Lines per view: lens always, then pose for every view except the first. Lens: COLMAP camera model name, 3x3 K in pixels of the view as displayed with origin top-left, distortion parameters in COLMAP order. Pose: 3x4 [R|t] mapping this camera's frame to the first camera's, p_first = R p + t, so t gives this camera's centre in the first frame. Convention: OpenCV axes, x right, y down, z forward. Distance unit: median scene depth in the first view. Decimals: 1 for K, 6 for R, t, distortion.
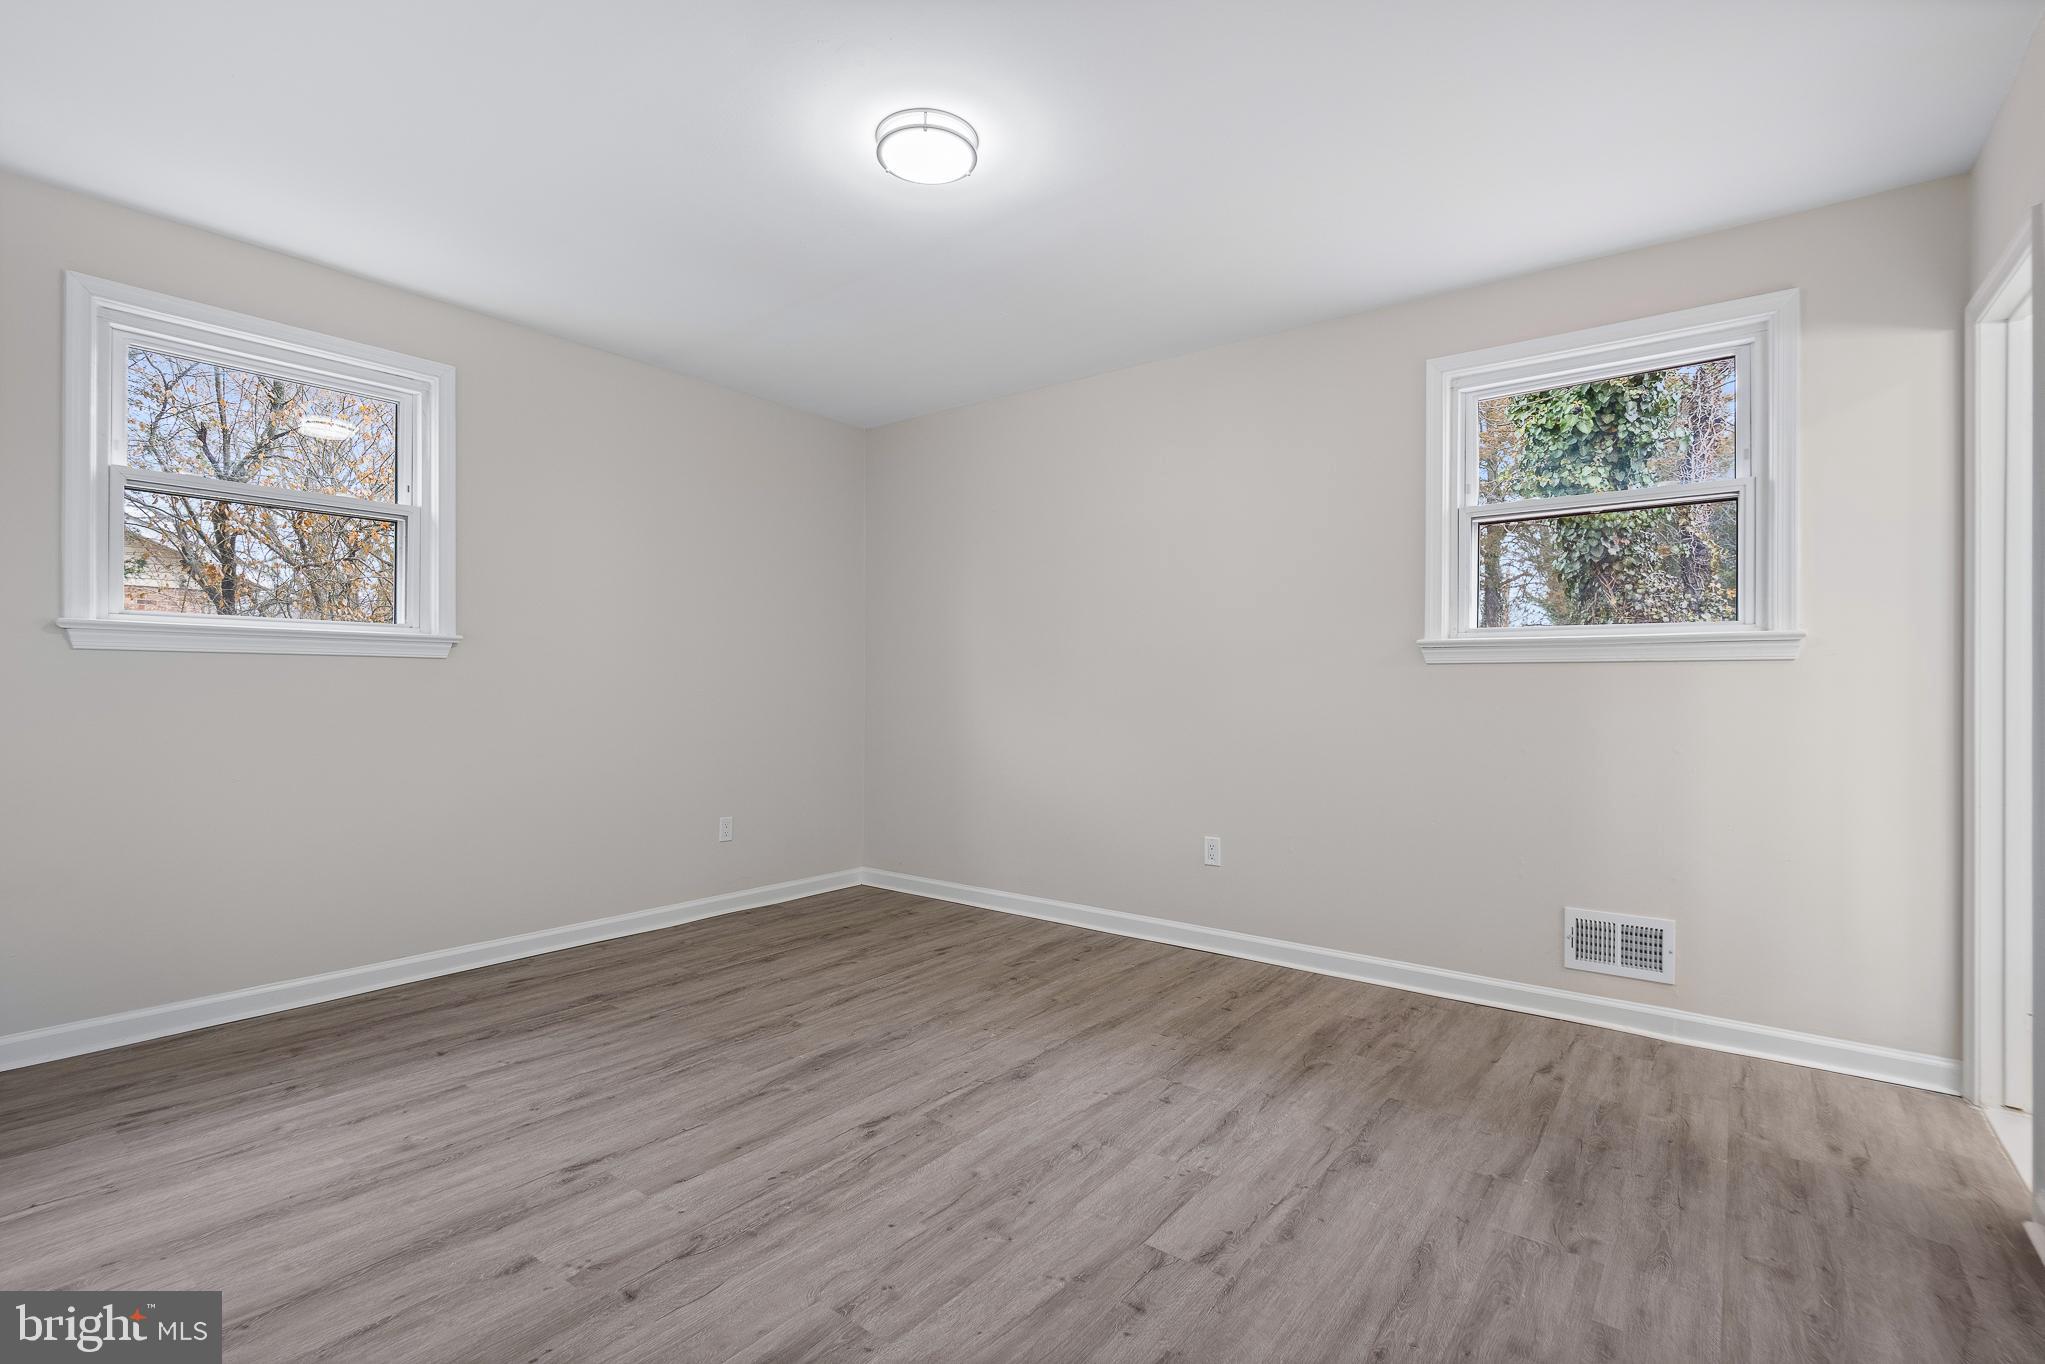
lens RADIAL K [[946.2, 0, 991.0], [0, 946.2, 684.8], [0, 0, 1]] dist [0.007994, -0.004090]
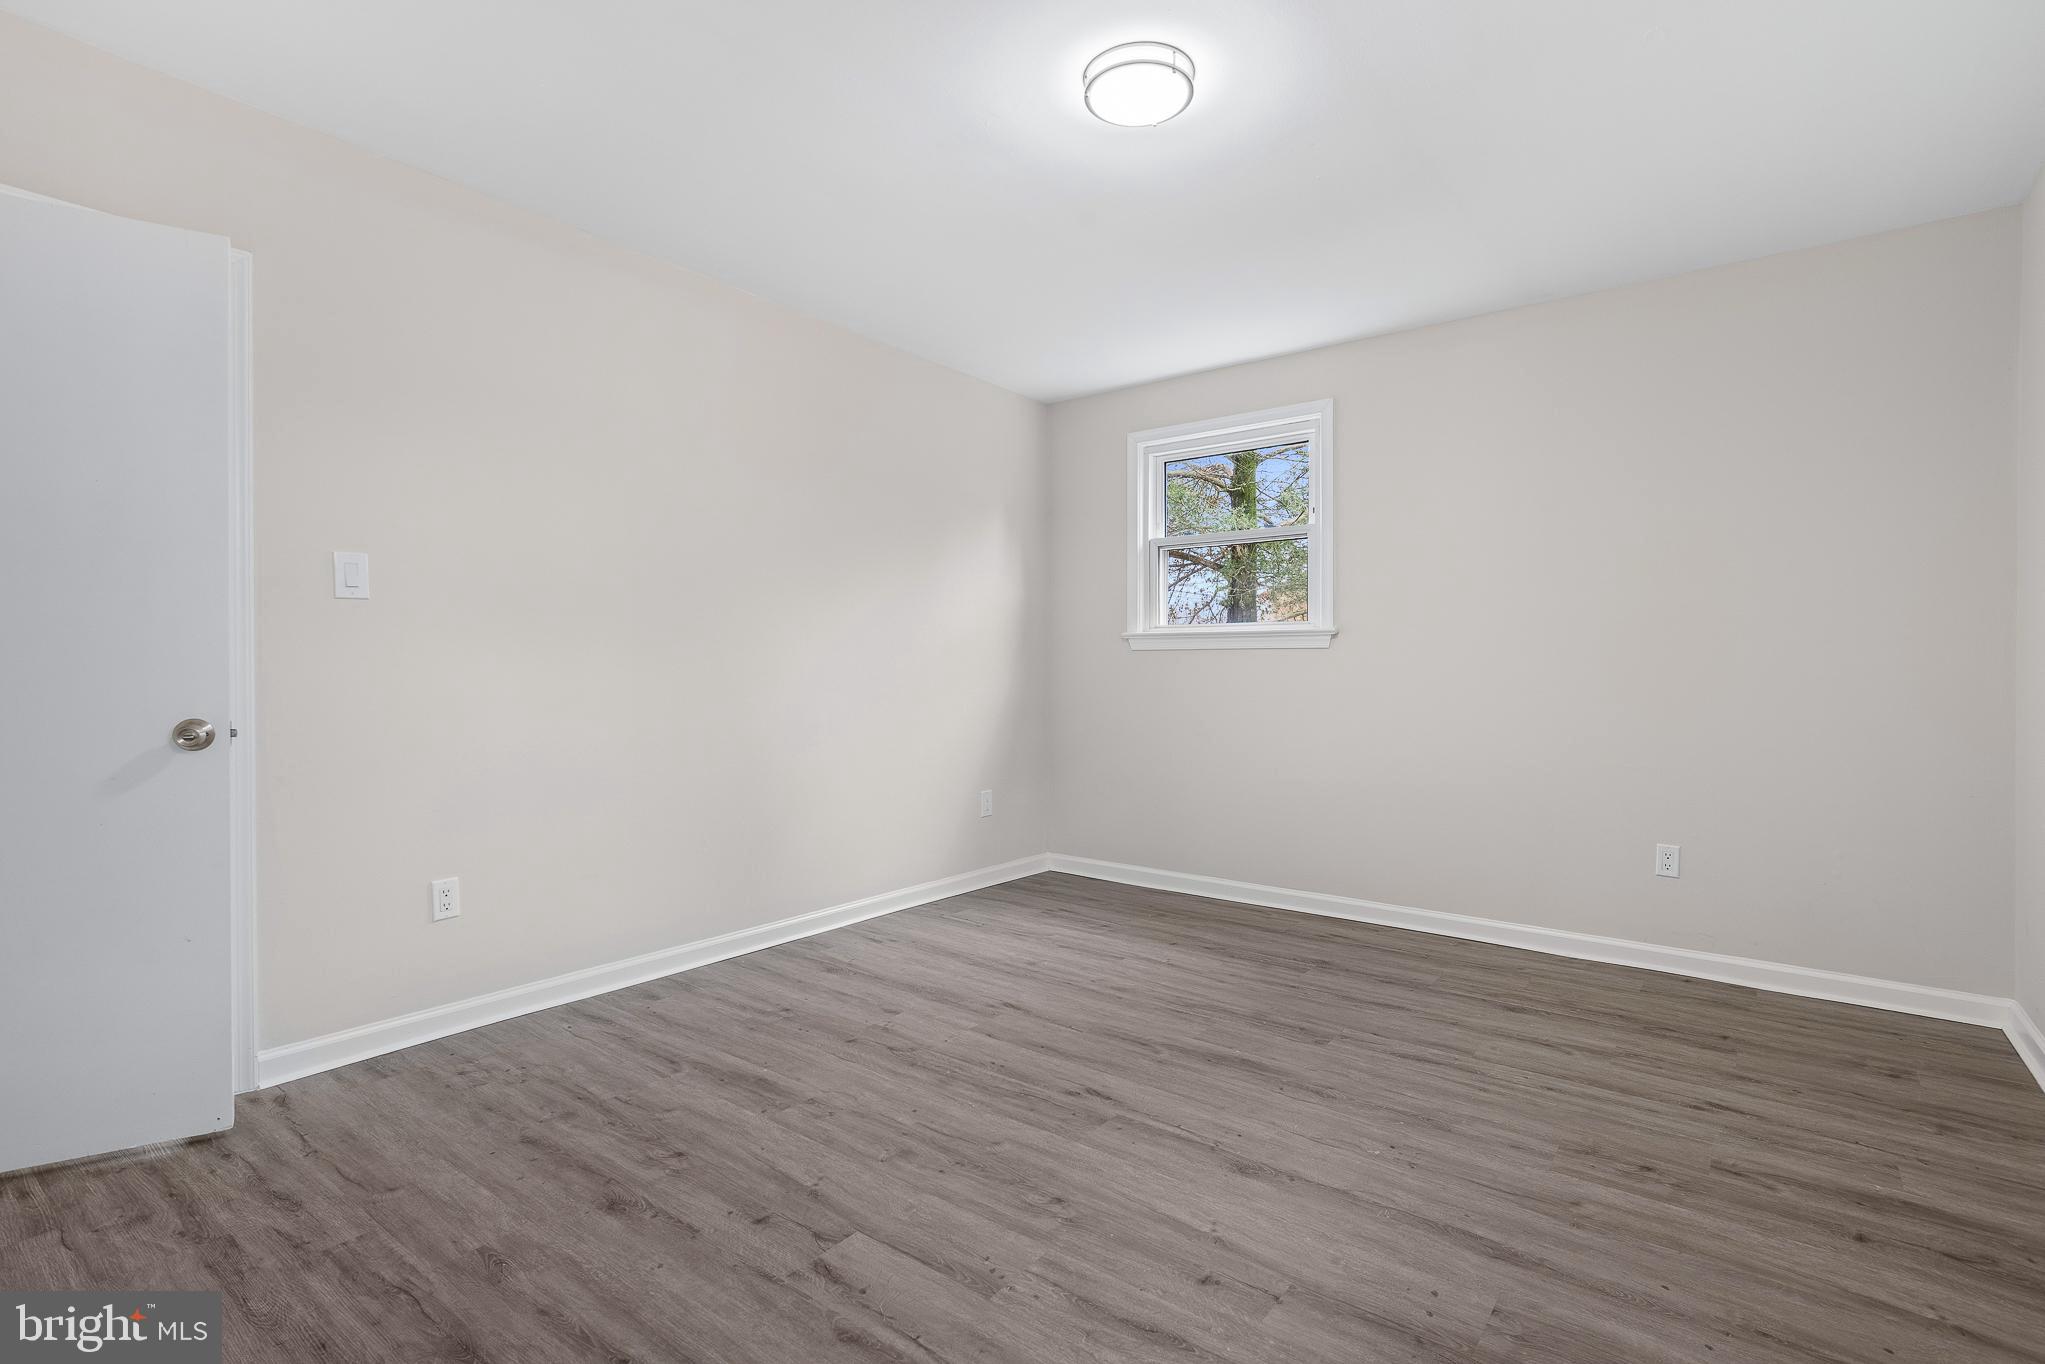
lens RADIAL K [[946.2, 0, 1027.8], [0, 946.2, 677.4], [0, 0, 1]] dist [0.007994, -0.004090]
pose [[0.021536, -0.000986, -0.999768, 0.850404], [-0.003372, 0.999994, -0.001059, 0.015651], [0.999762, 0.003394, 0.021532, 0.860066]]
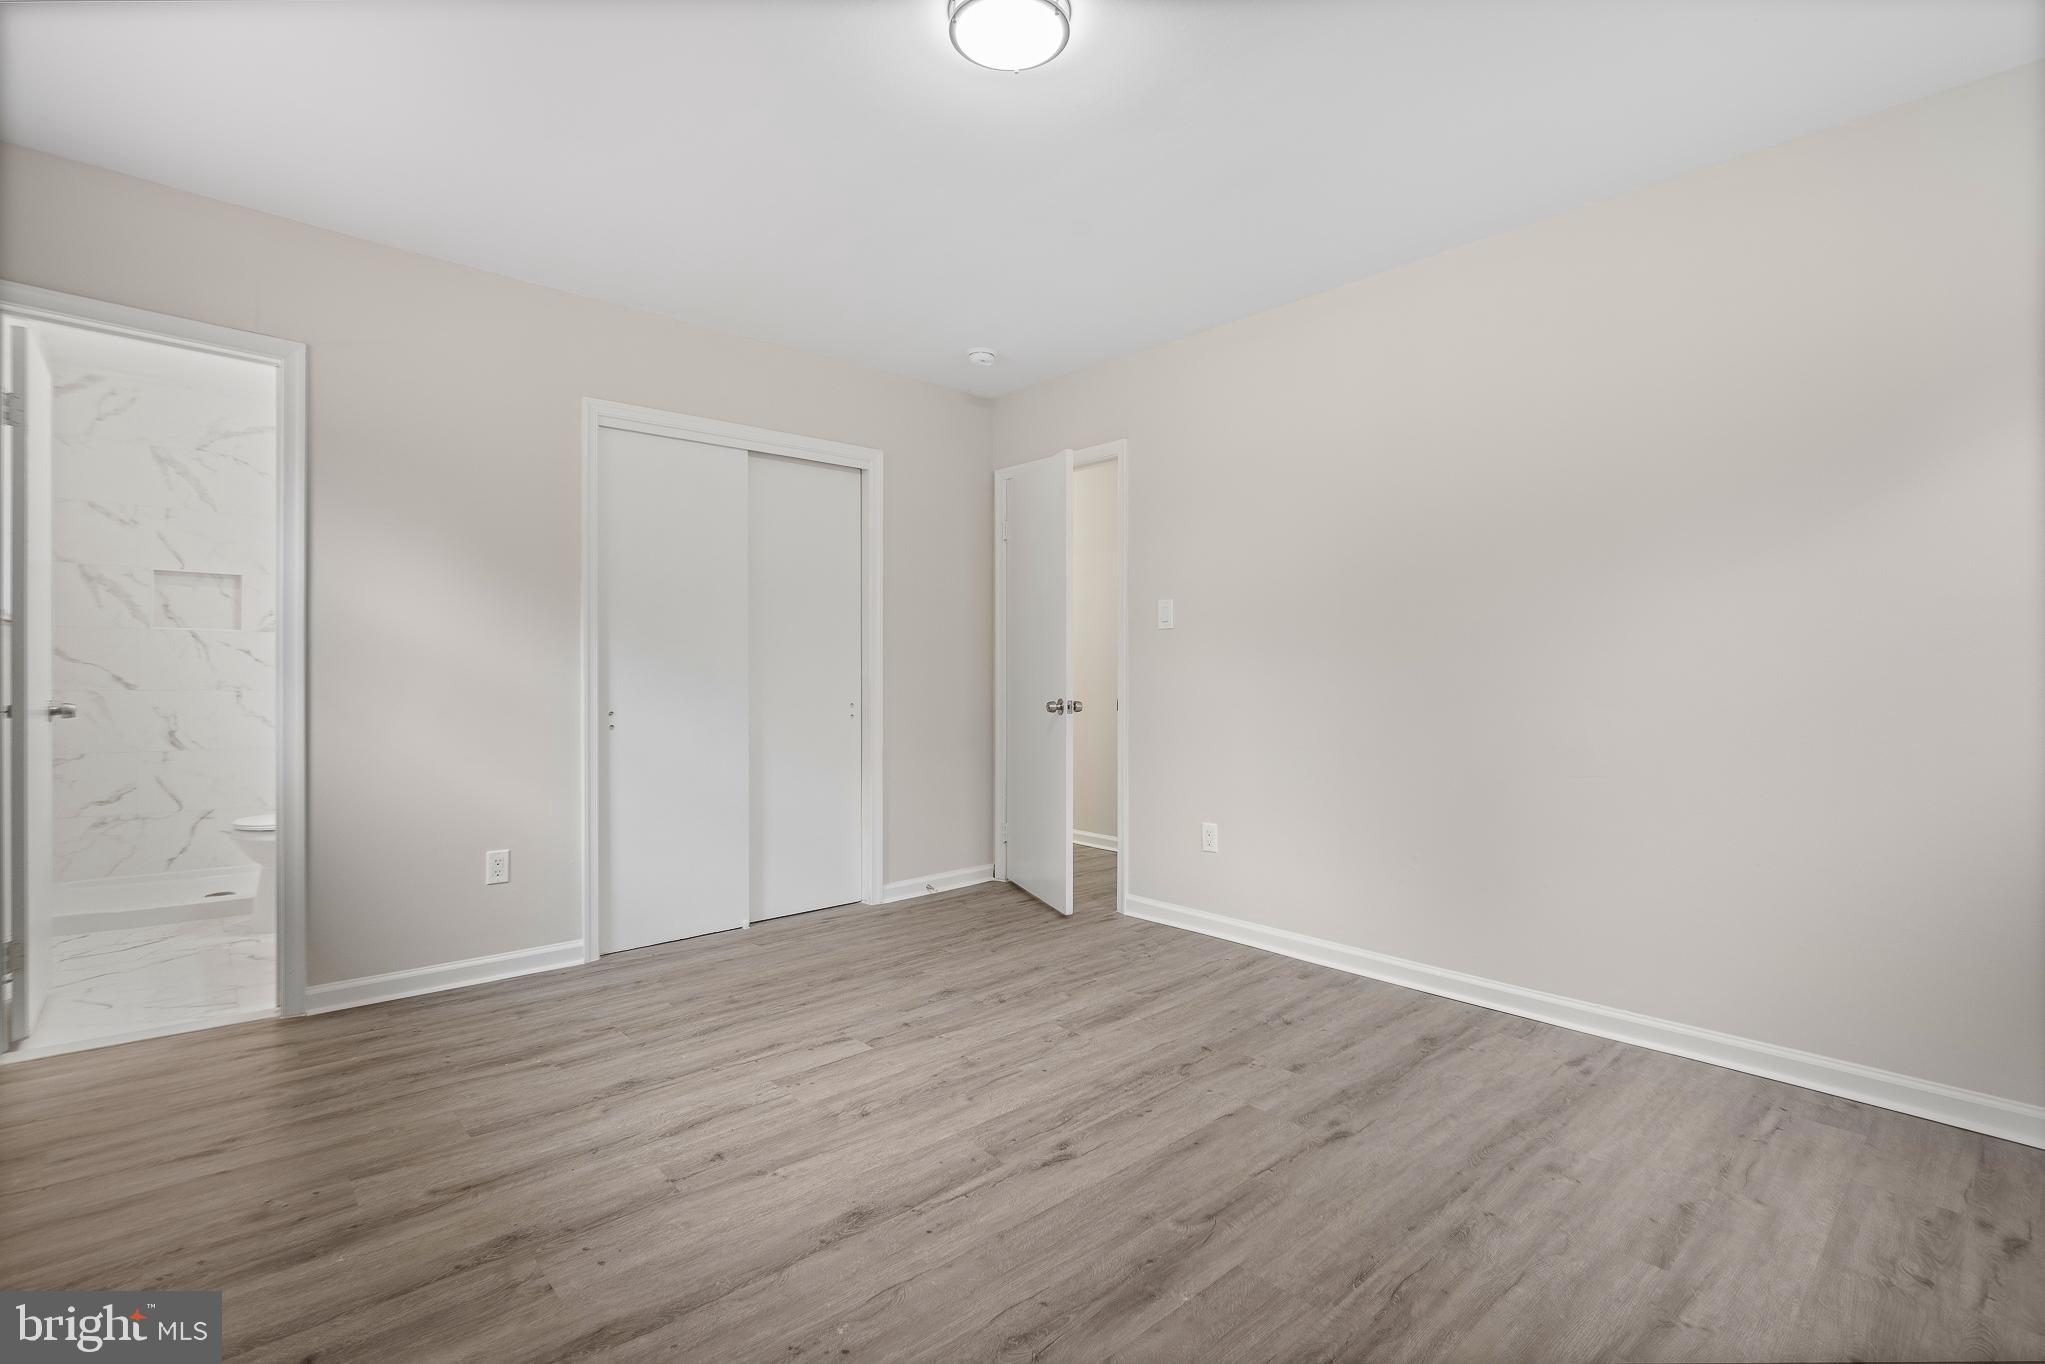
lens RADIAL K [[946.2, 0, 1020.6], [0, 946.2, 677.3], [0, 0, 1]] dist [0.007994, -0.004090]
pose [[-0.988533, -0.013343, 0.150414, -0.205418], [-0.011757, 0.999866, 0.011431, -0.003014], [-0.150547, 0.009531, -0.988557, 1.798284]]
